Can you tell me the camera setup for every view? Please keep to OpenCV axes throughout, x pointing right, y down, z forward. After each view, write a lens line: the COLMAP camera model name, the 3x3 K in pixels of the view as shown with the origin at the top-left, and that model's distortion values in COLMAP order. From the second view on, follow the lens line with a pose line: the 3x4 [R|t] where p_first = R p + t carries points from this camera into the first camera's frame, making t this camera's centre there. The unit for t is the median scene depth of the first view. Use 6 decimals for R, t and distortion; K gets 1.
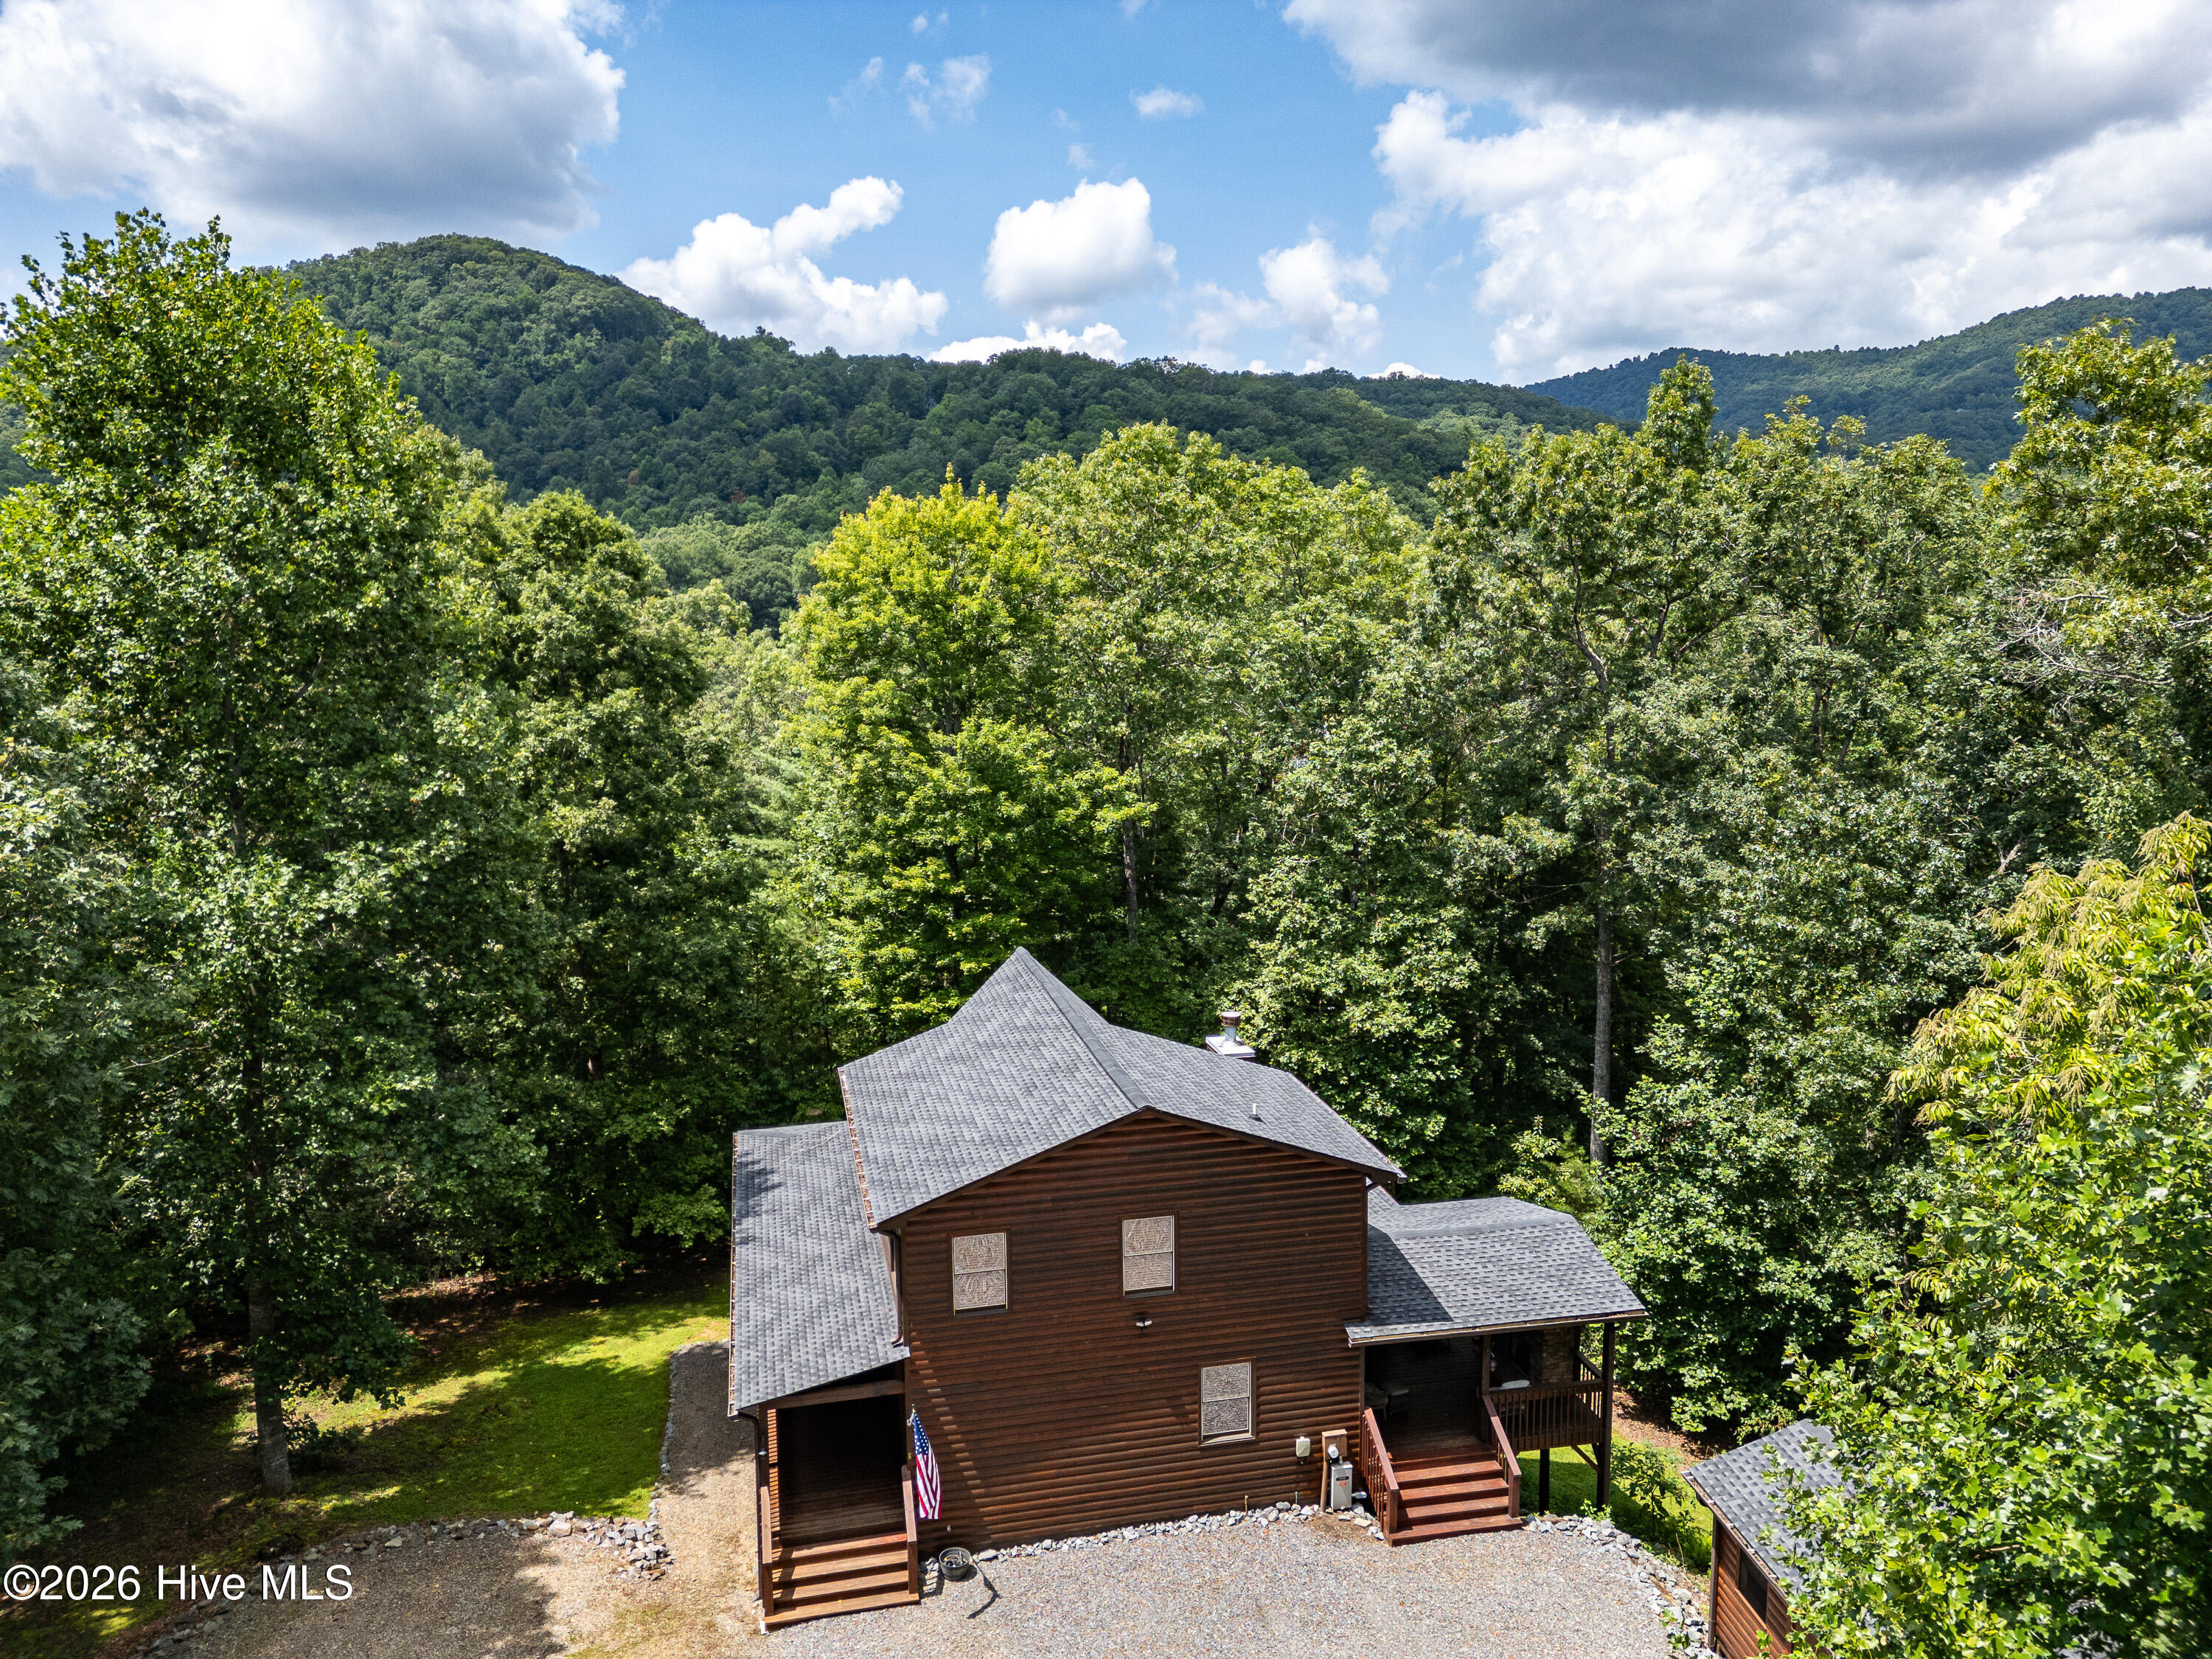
lens RADIAL K [[1524.6, 0, 1090.0], [0, 1524.6, 852.9], [0, 0, 1]] dist [0.073545, -0.069000]
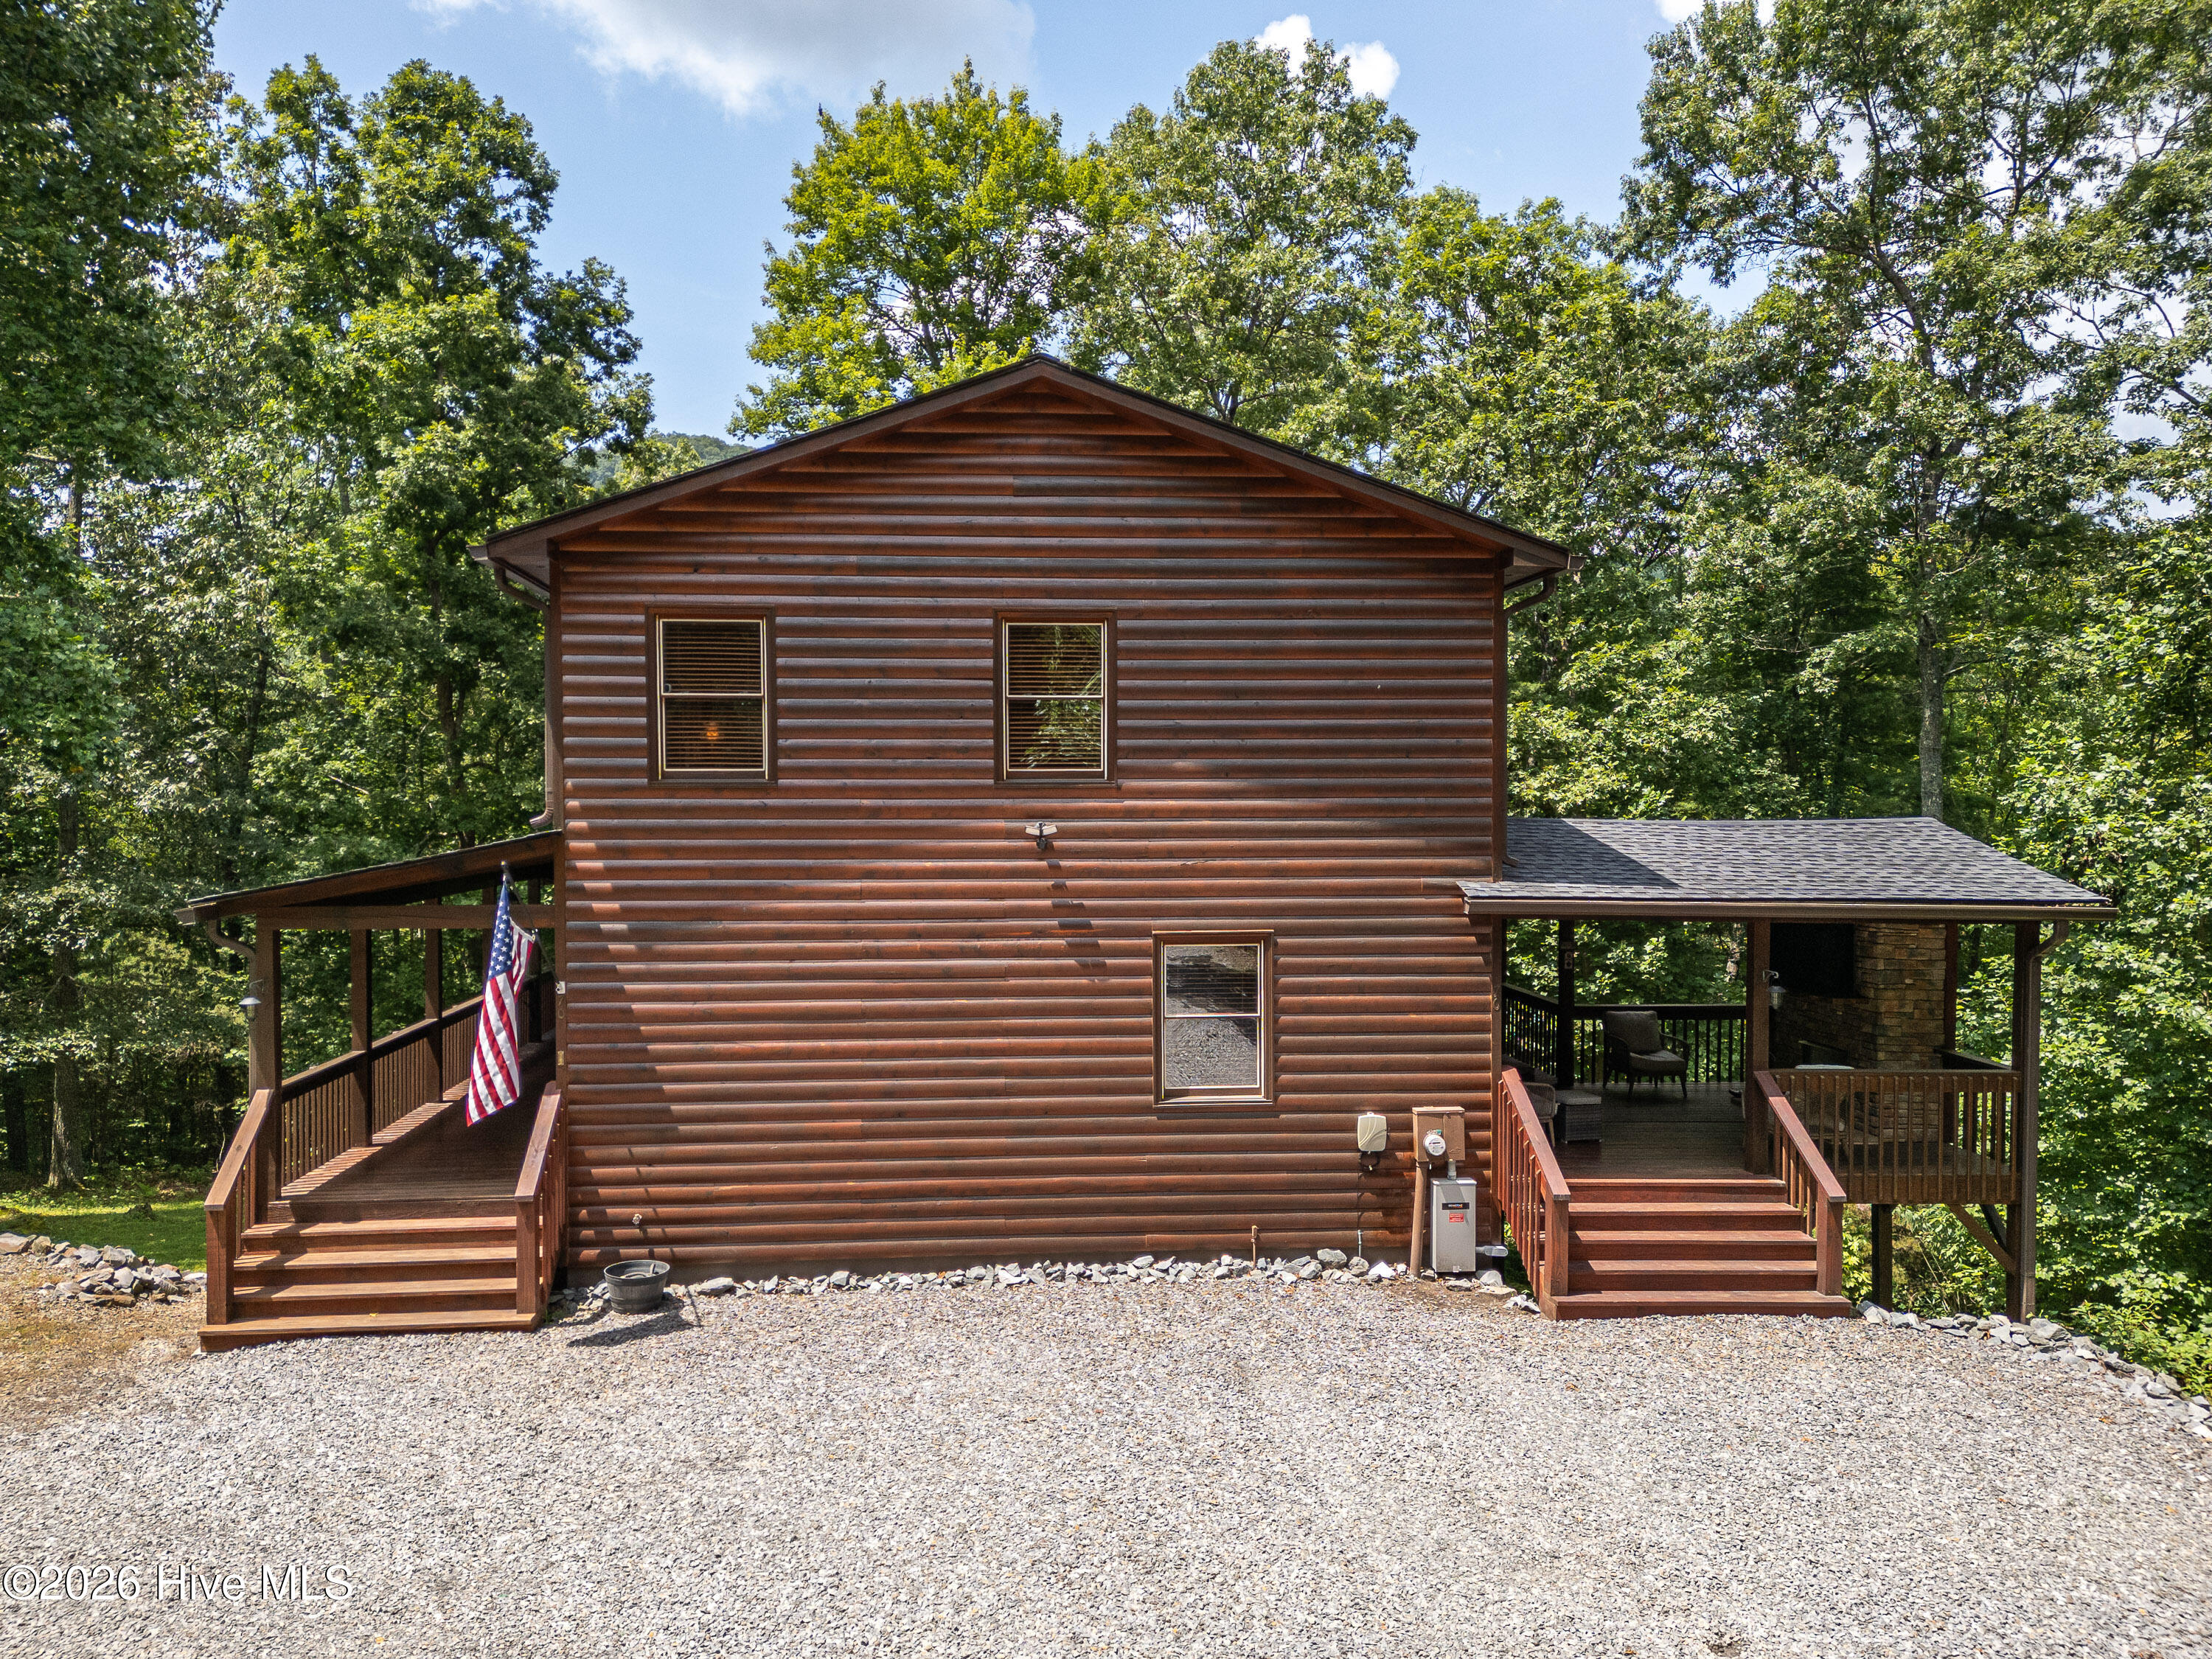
lens RADIAL K [[1603.6, 0, 1062.8], [0, 1603.6, 847.7], [0, 0, 1]] dist [0.048631, -0.043350]
pose [[0.990072, 0.008908, -0.140277, 0.110018], [-0.025668, 0.992667, -0.118125, 0.353365], [0.138196, 0.120553, 0.983041, 0.461412]]
